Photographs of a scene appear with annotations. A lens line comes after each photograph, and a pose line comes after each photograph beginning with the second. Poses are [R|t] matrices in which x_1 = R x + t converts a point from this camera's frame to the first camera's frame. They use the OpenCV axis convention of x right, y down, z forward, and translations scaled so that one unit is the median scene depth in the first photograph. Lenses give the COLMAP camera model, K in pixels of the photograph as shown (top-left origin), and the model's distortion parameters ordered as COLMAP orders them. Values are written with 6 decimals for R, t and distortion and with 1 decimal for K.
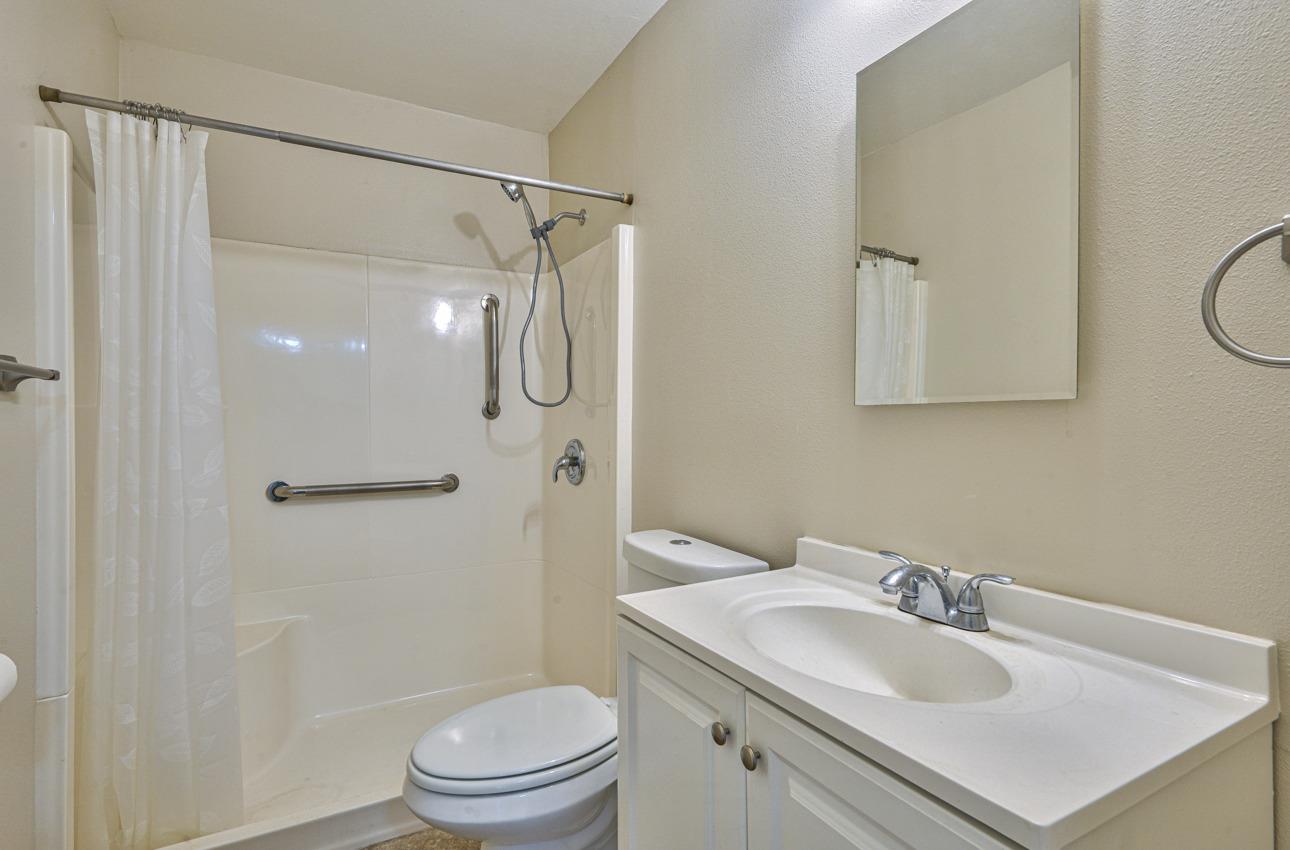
lens RADIAL K [[630.8, 0, 638.7], [0, 630.8, 423.9], [0, 0, 1]] dist [-0.012545, -0.000013]
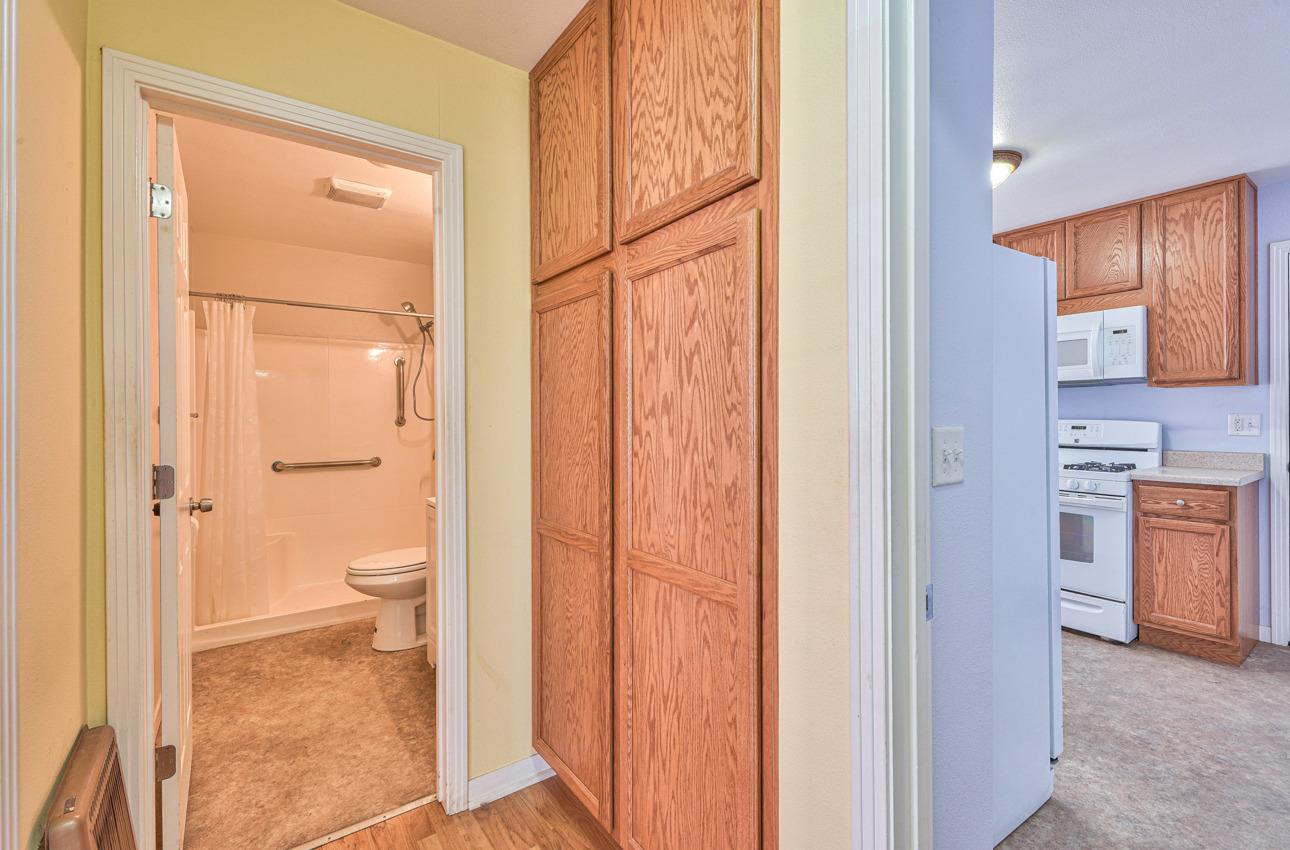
lens RADIAL K [[586.9, 0, 648.1], [0, 586.9, 417.8], [0, 0, 1]] dist [0.005758, -0.001009]
pose [[0.994908, 0.002759, 0.100750, 0.515424], [-0.003154, 0.999988, 0.003765, -0.070509], [-0.100739, -0.004063, 0.994905, -1.268696]]
